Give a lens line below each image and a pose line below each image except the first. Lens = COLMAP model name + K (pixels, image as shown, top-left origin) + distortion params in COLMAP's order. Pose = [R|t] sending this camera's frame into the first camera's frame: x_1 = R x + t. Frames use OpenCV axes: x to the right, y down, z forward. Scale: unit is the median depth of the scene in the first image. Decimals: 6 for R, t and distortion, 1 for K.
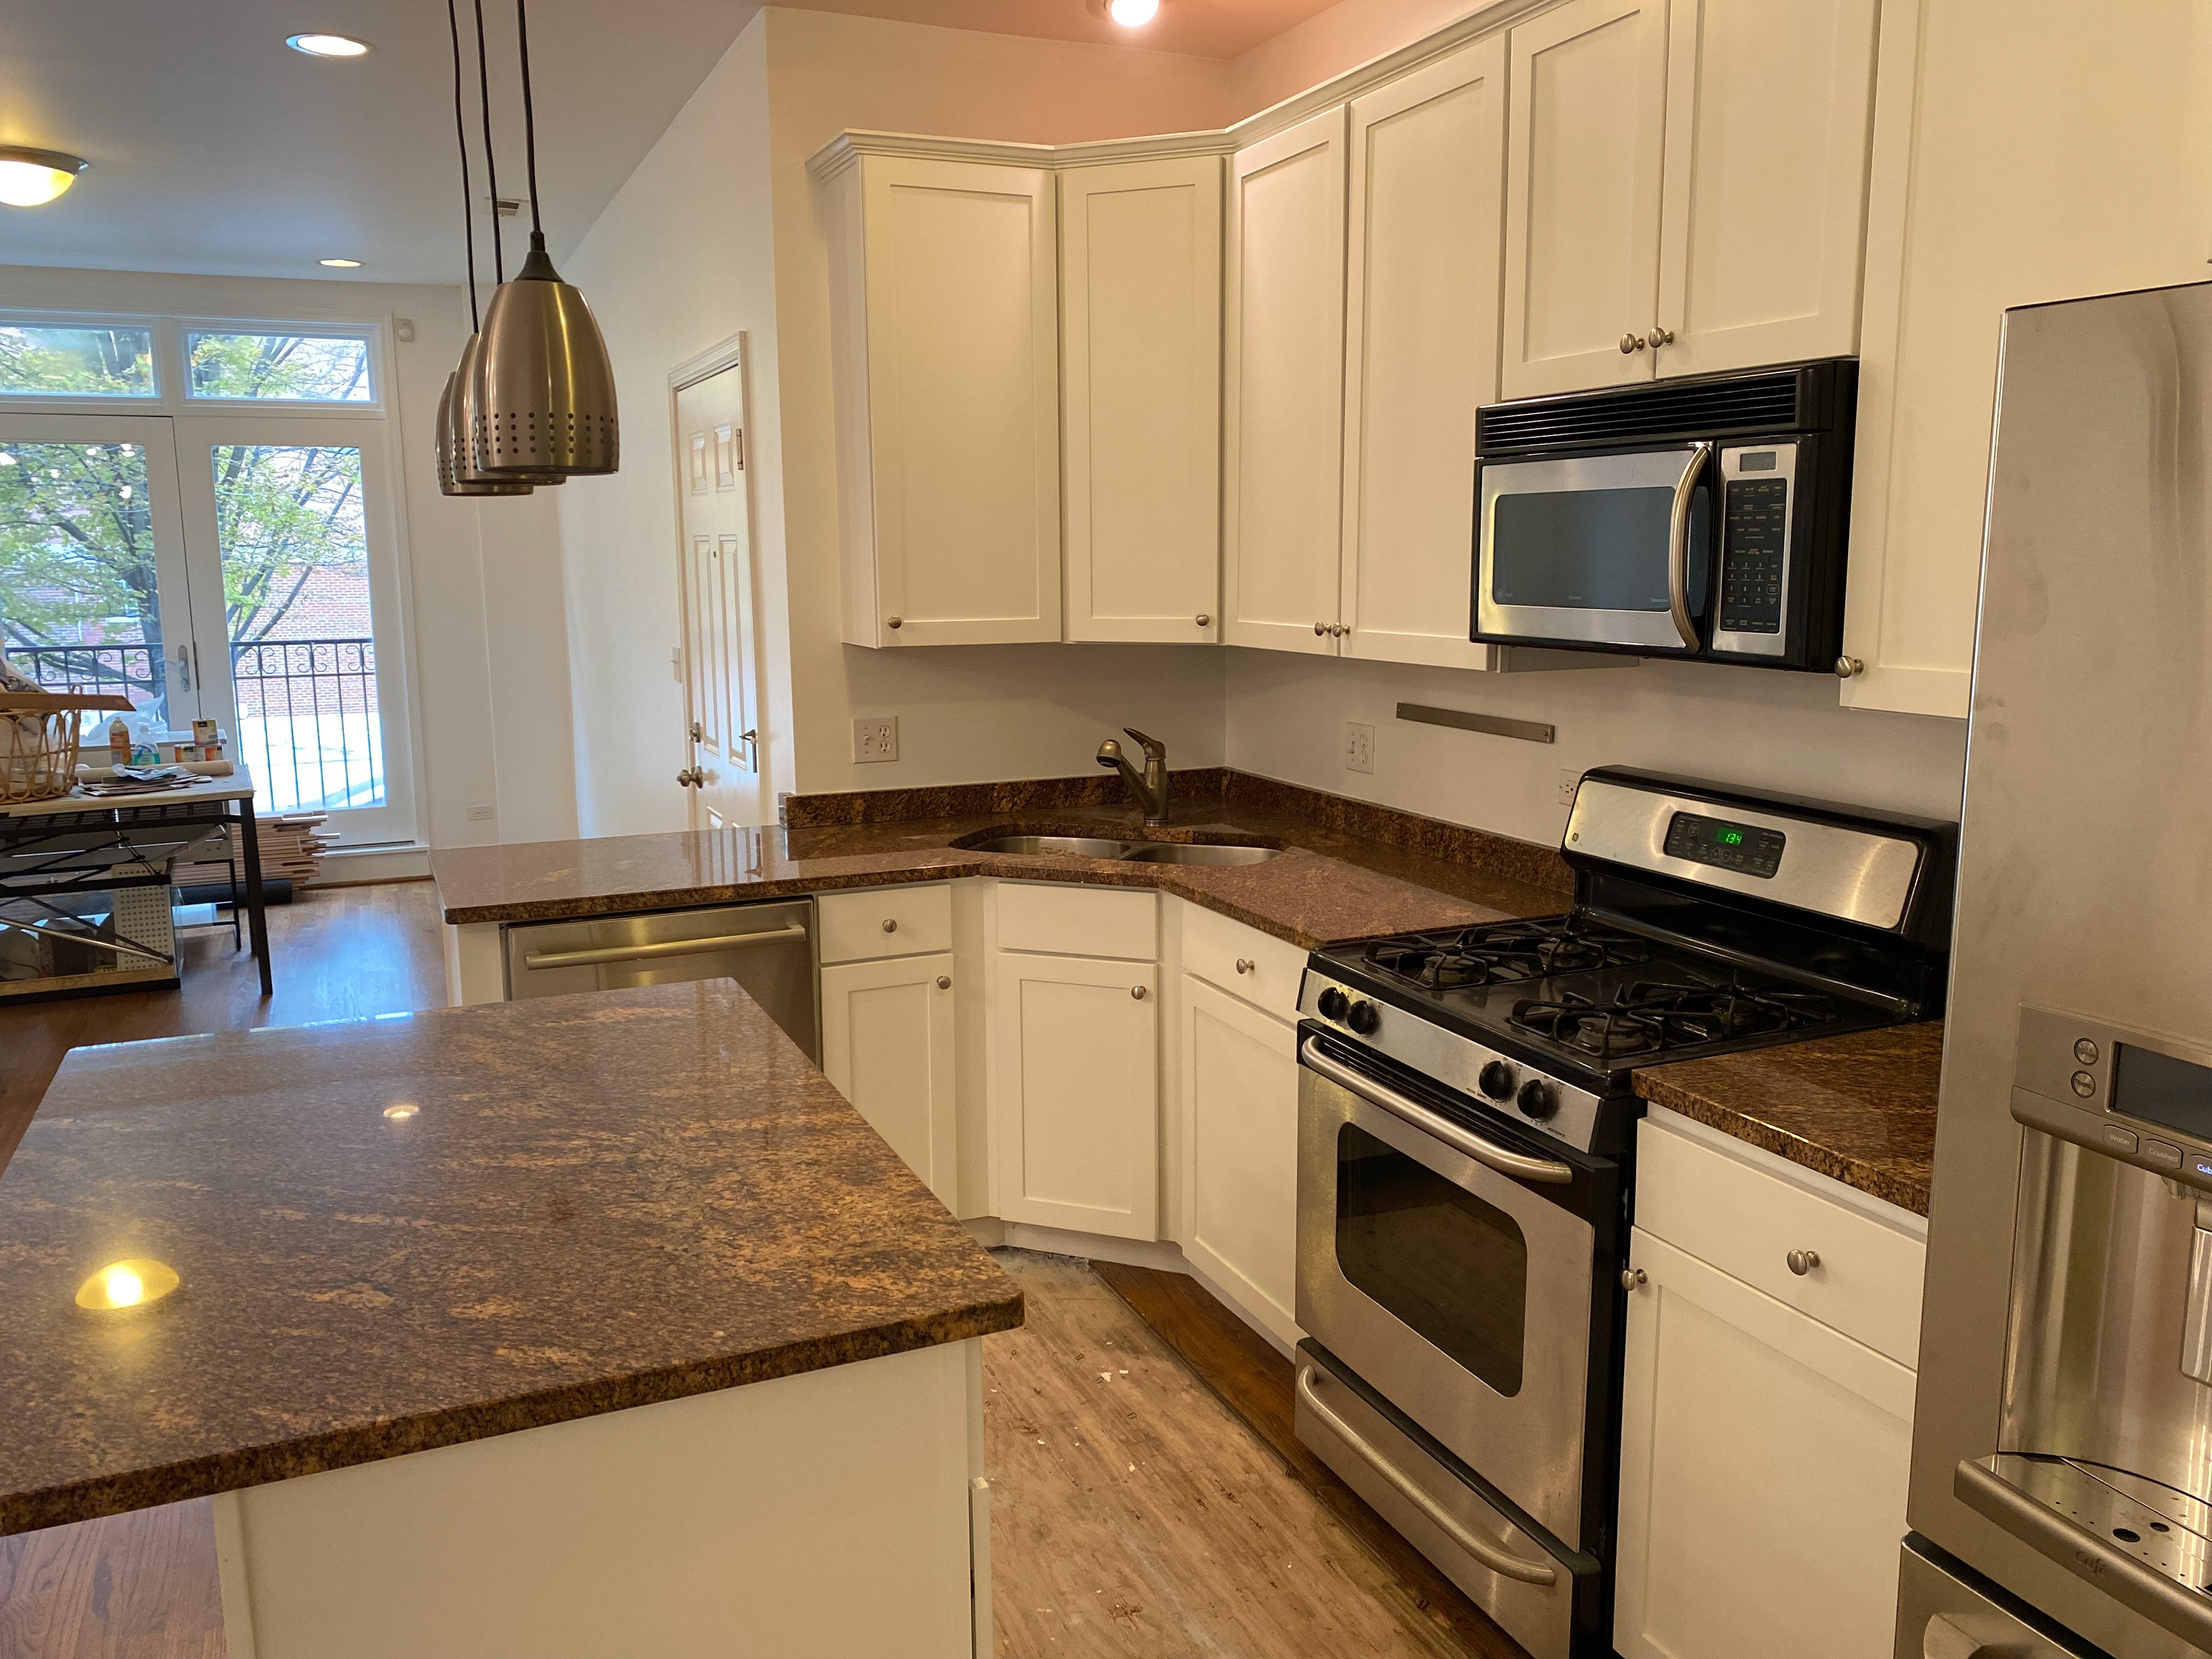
lens RADIAL K [[1683.5, 0, 1119.8], [0, 1683.5, 838.3], [0, 0, 1]] dist [0.041295, -0.024717]
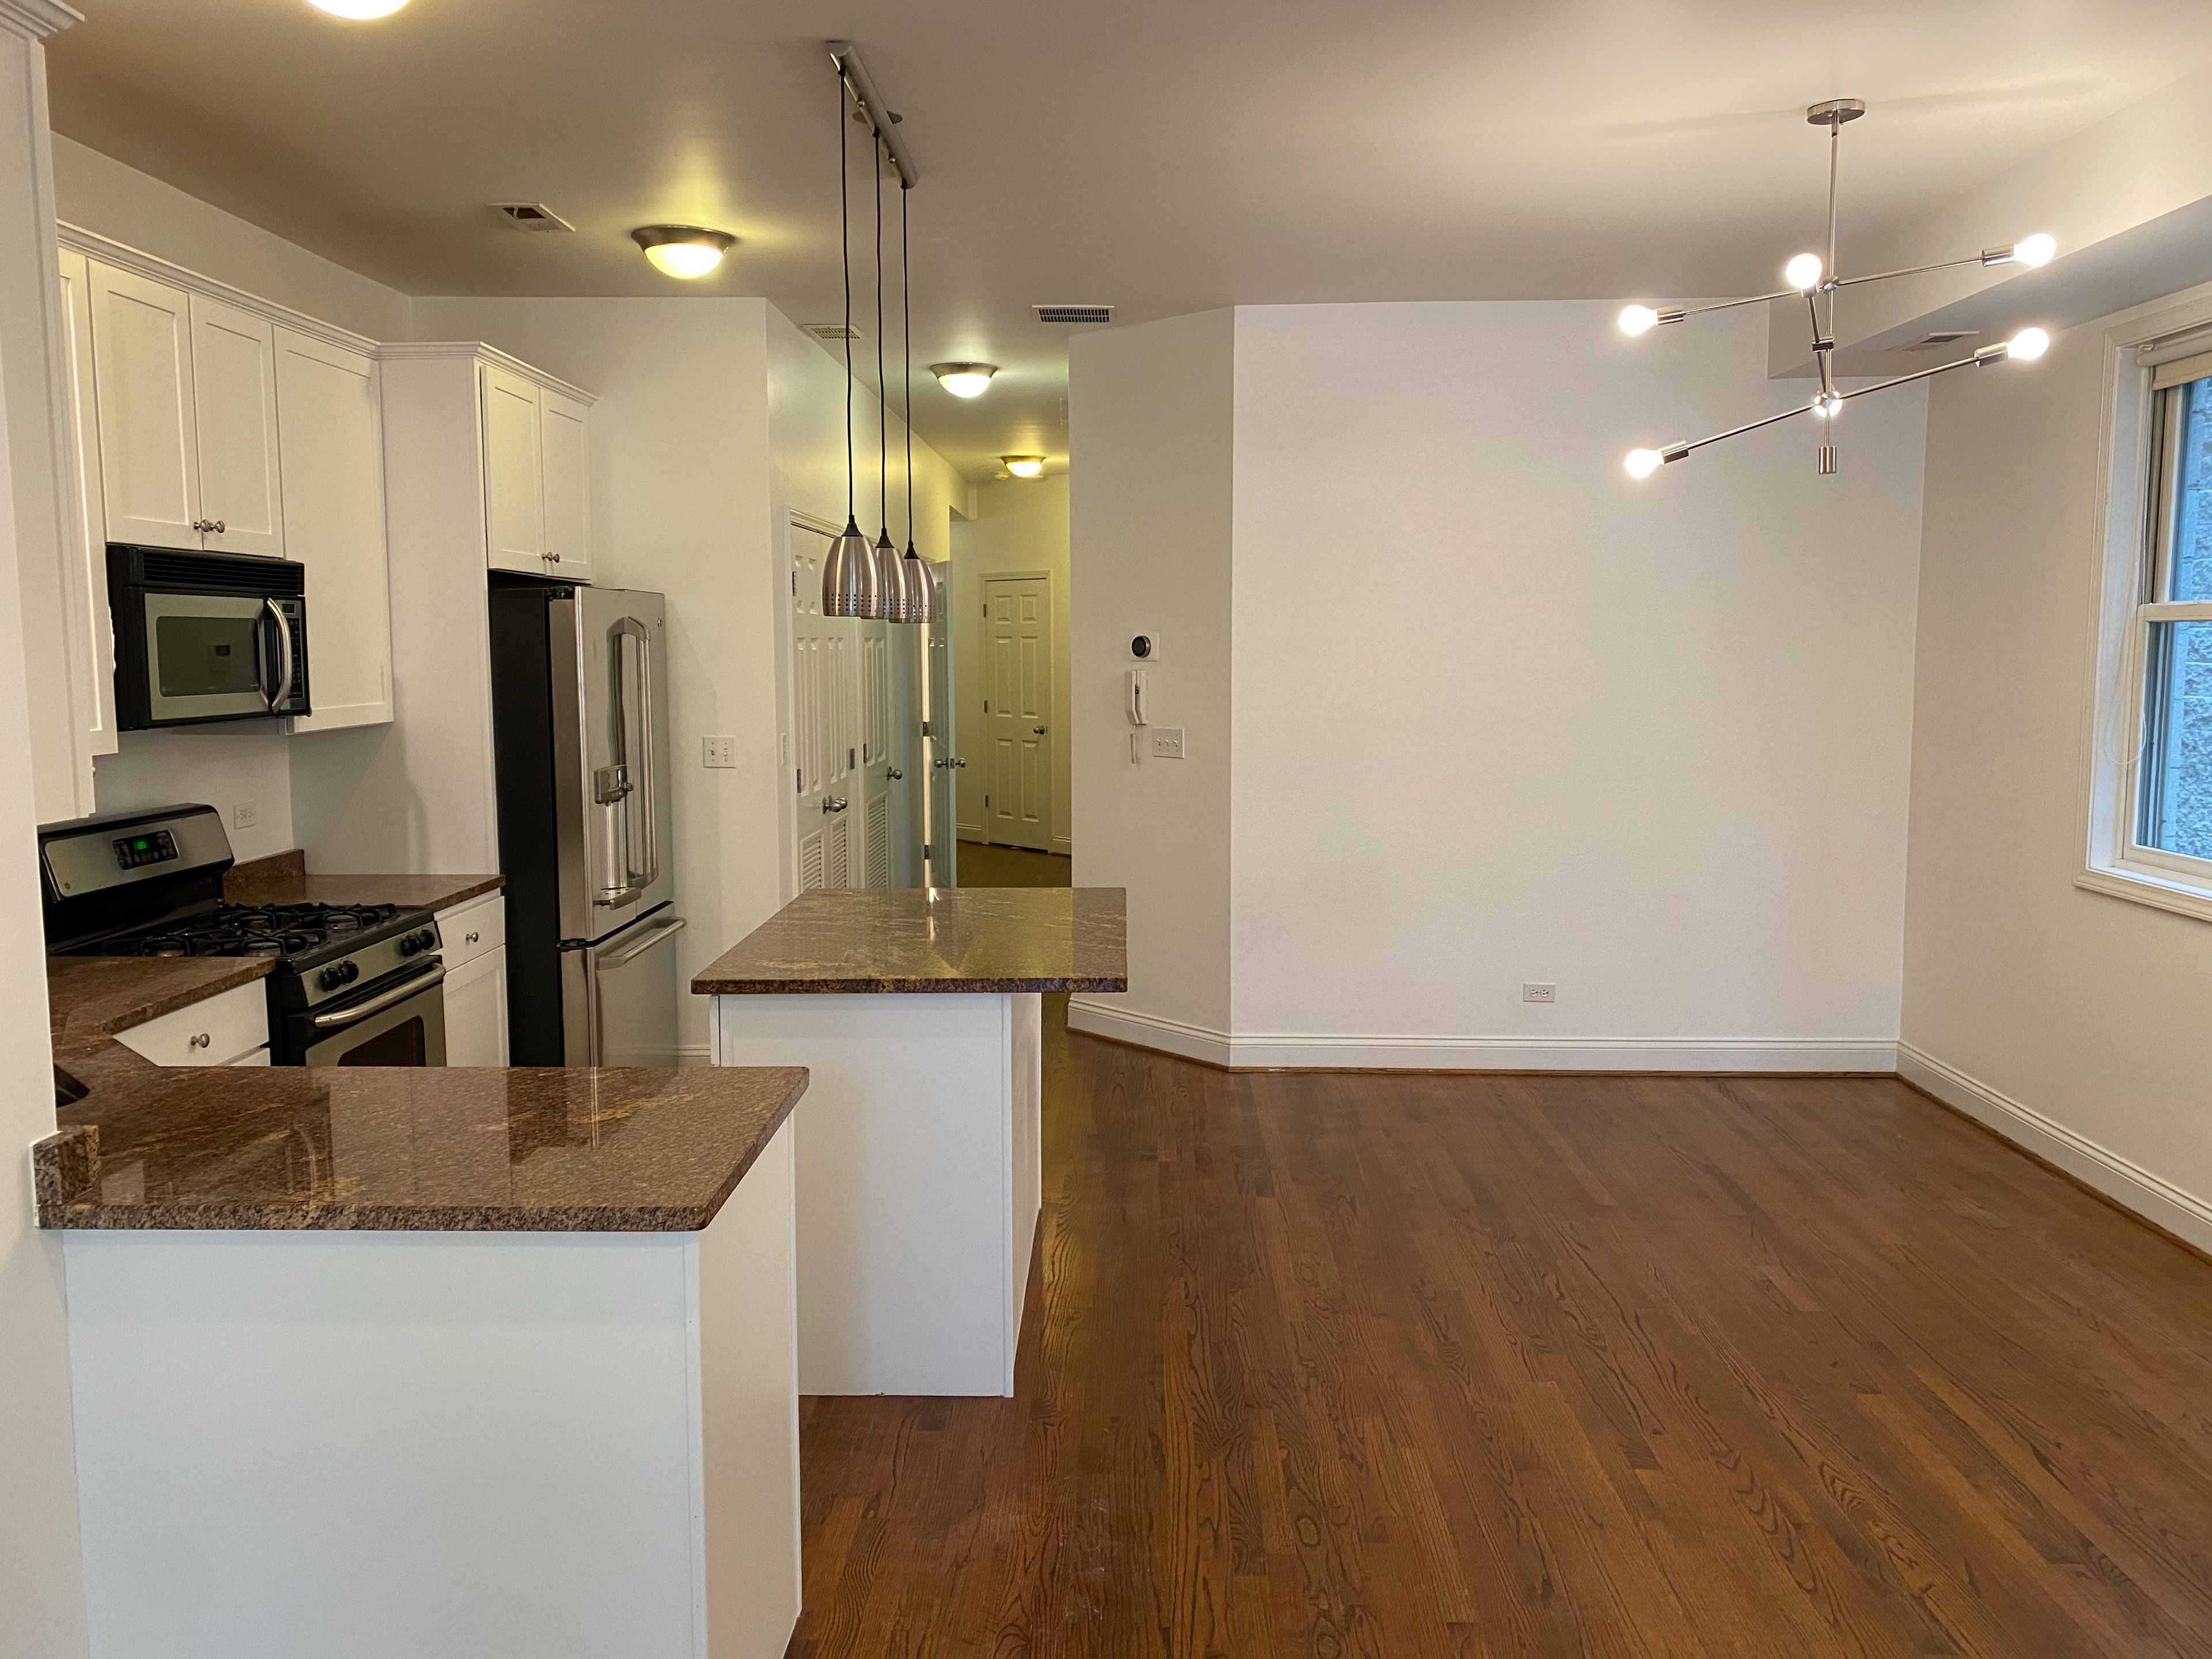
lens RADIAL K [[1683.5, 0, 1111.5], [0, 1683.5, 826.2], [0, 0, 1]] dist [0.041295, -0.024717]
pose [[-0.914633, -0.033342, 0.402908, -0.536861], [0.079641, 0.962206, 0.260417, -0.176153], [-0.396364, 0.270274, -0.877410, 1.020769]]
